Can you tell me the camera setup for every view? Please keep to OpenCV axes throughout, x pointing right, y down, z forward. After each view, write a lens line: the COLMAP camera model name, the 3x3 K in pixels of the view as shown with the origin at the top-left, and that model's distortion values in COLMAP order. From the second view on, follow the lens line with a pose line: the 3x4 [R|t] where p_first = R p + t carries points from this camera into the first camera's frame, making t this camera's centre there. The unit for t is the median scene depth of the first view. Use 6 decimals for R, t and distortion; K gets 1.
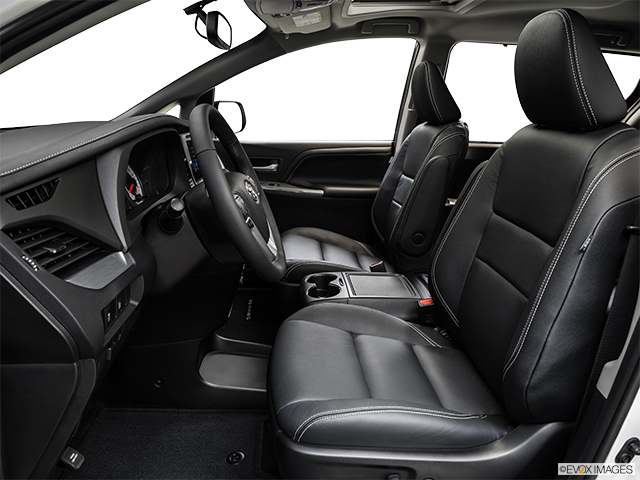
lens RADIAL K [[476.4, 0, 320.0], [0, 476.4, 240.0], [0, 0, 1]] dist [-0.137888, 0.062313]
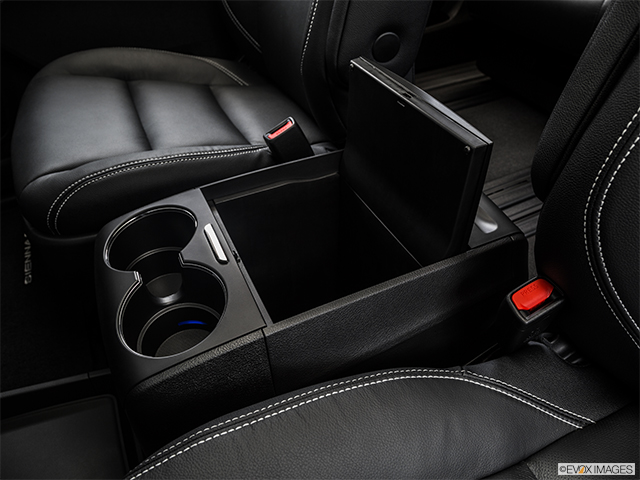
lens RADIAL K [[476.5, 0, 319.1], [0, 476.5, 244.6], [0, 0, 1]] dist [-0.139245, 0.065025]
pose [[0.929499, -0.284690, 0.234486, 0.024525], [0.149632, 0.872167, 0.465762, -0.034254], [-0.337109, -0.397839, 0.853277, 0.508275]]
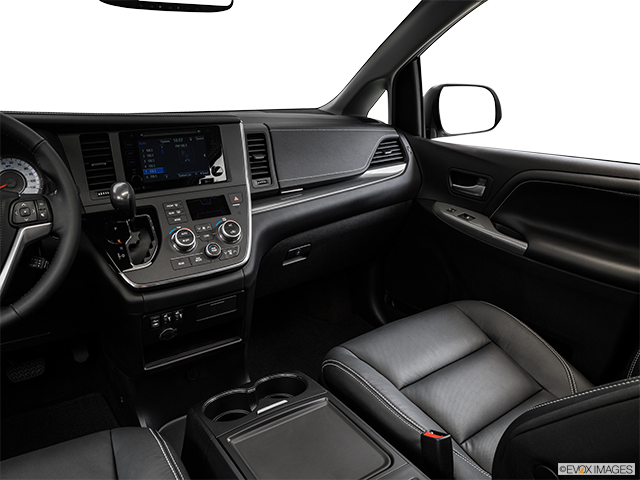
lens RADIAL K [[476.4, 0, 320.0], [0, 476.4, 240.0], [0, 0, 1]] dist [-0.137888, 0.062313]
pose [[0.507039, 0.219851, -0.833413, 0.334327], [-0.209957, 0.969301, 0.127962, -0.129479], [0.835960, 0.110099, 0.537633, 0.523479]]
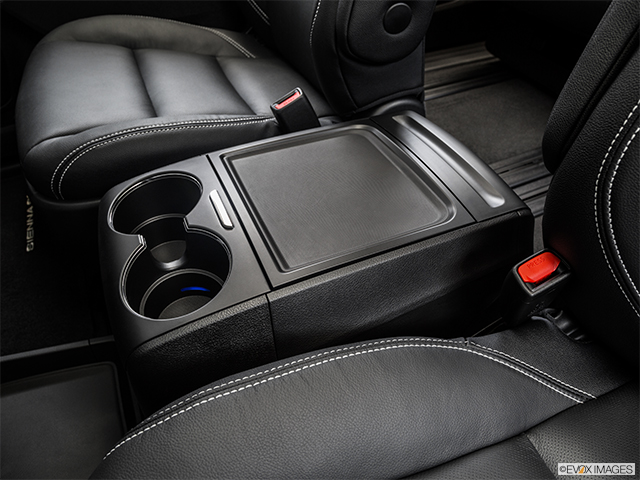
lens RADIAL K [[476.4, 0, 320.0], [0, 476.4, 240.0], [0, 0, 1]] dist [-0.137888, 0.062313]
pose [[0.937349, -0.265138, 0.226007, 0.021367], [0.124950, 0.861399, 0.492321, -0.029195], [-0.325215, -0.433237, 0.840560, 0.507746]]
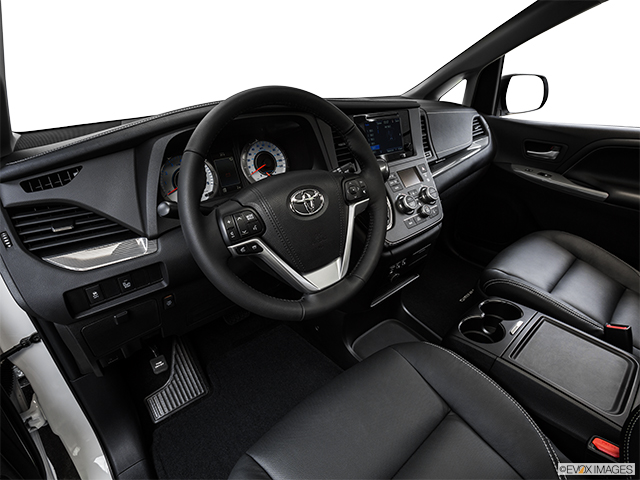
lens RADIAL K [[330.7, 0, 319.0], [0, 330.7, 239.1], [0, 0, 1]] dist [-0.065373, 0.000472]
pose [[0.583273, 0.296098, -0.756385, 0.138842], [-0.163609, 0.954933, 0.247659, -0.084101], [0.795629, -0.020701, 0.605431, 0.330485]]
